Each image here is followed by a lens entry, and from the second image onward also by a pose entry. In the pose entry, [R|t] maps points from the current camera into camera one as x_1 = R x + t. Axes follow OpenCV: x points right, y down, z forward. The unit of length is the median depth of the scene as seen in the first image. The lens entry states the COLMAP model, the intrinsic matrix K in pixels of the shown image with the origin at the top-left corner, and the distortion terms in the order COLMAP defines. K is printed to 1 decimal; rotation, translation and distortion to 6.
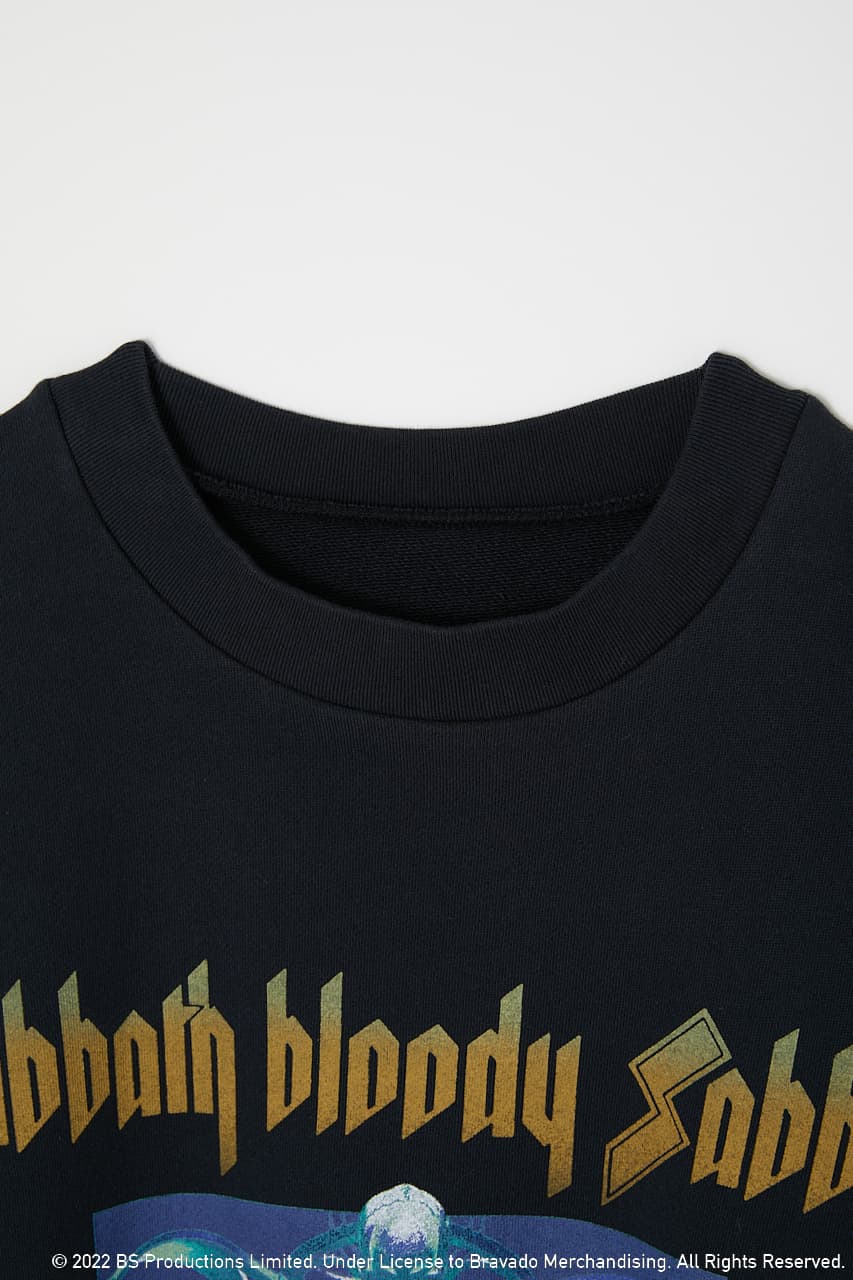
lens RADIAL K [[2433.7, 0, 426.5], [0, 2433.7, 640.0], [0, 0, 1]] dist [-0.086043, -0.111580]
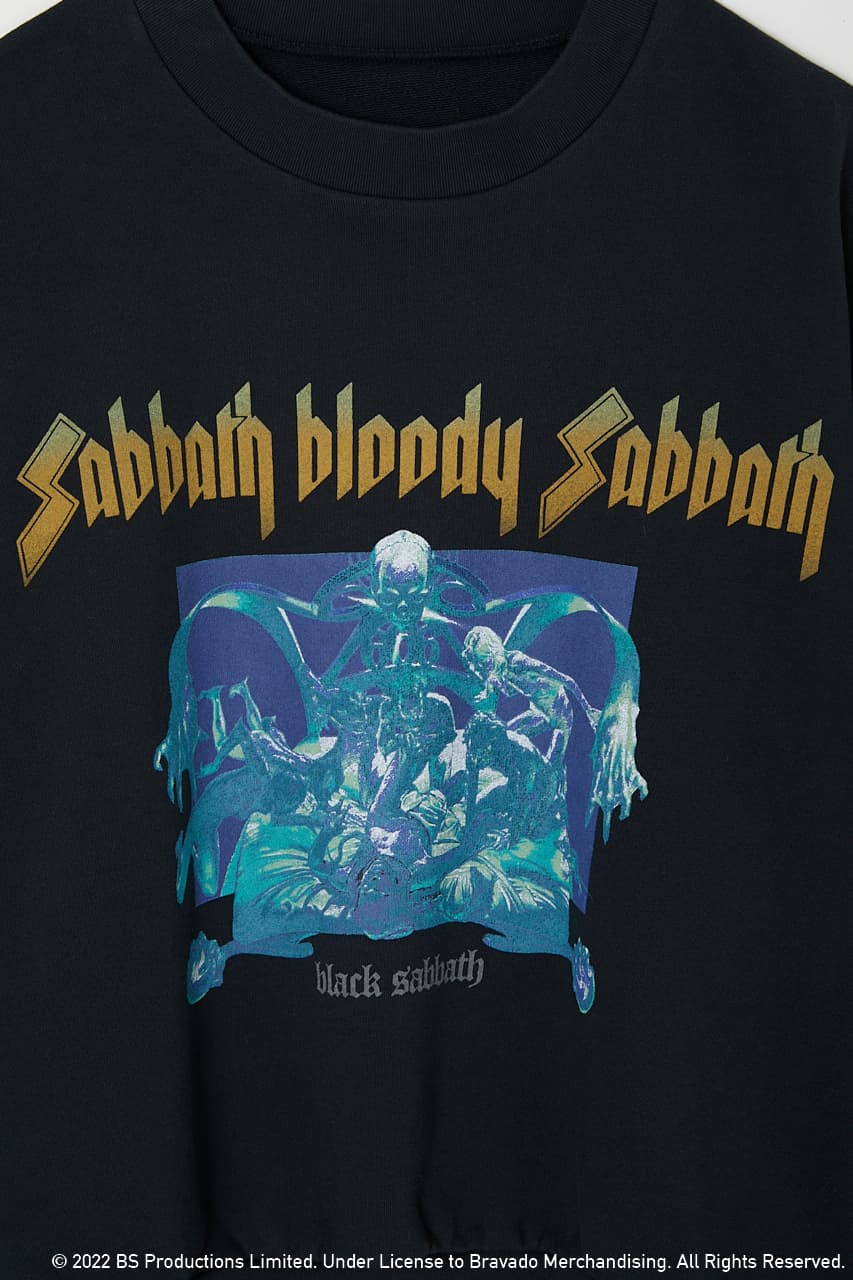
lens RADIAL K [[2433.7, 0, 426.5], [0, 2433.7, 640.0], [0, 0, 1]] dist [-0.086043, -0.111580]
pose [[0.979208, -0.047812, 0.197143, -0.279339], [0.033266, 0.996519, 0.076446, 0.180225], [-0.200111, -0.068299, 0.977390, -0.401710]]
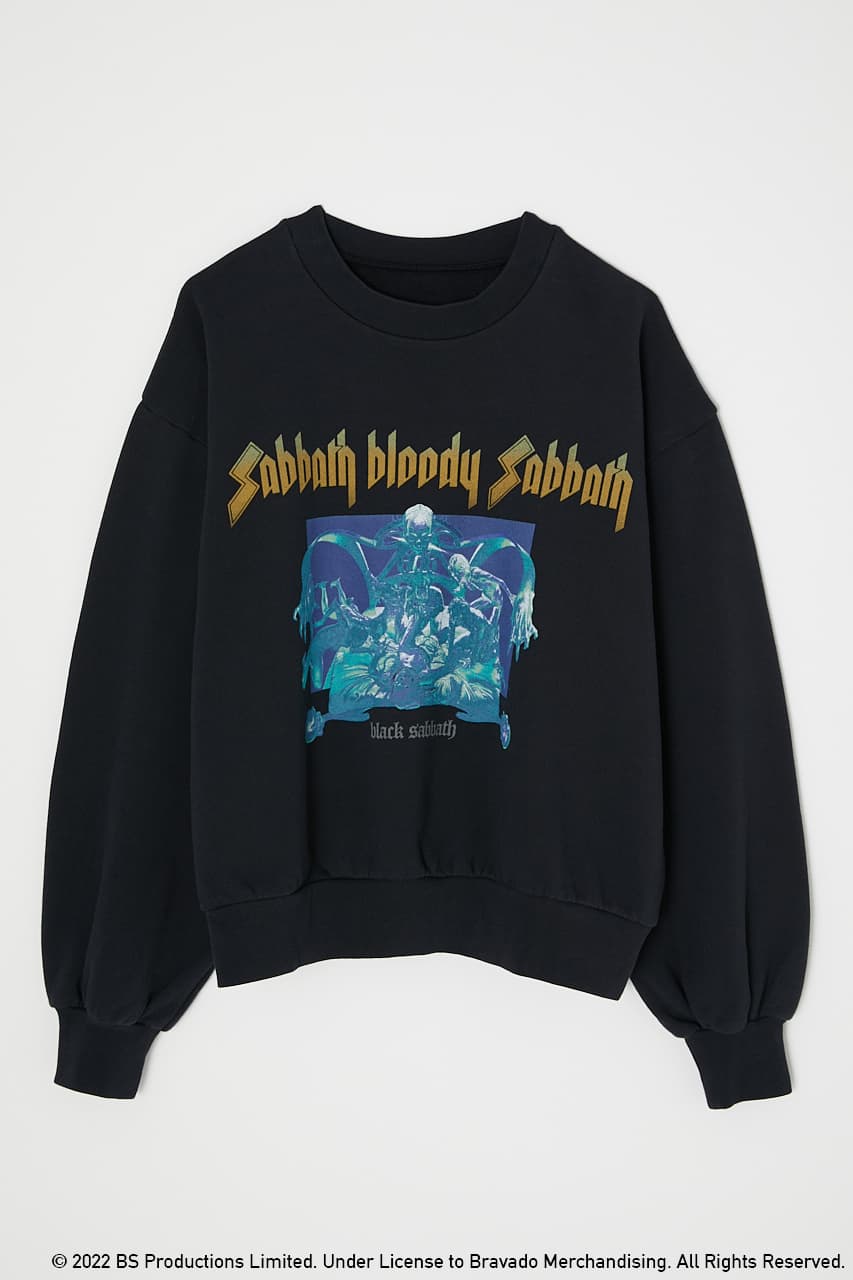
lens RADIAL K [[2433.7, 0, 426.5], [0, 2433.7, 640.0], [0, 0, 1]] dist [-0.086043, -0.111580]
pose [[0.982813, -0.020510, 0.183463, -0.527983], [0.011480, 0.998676, 0.050151, 0.240766], [-0.184248, -0.047183, 0.981747, -1.813570]]
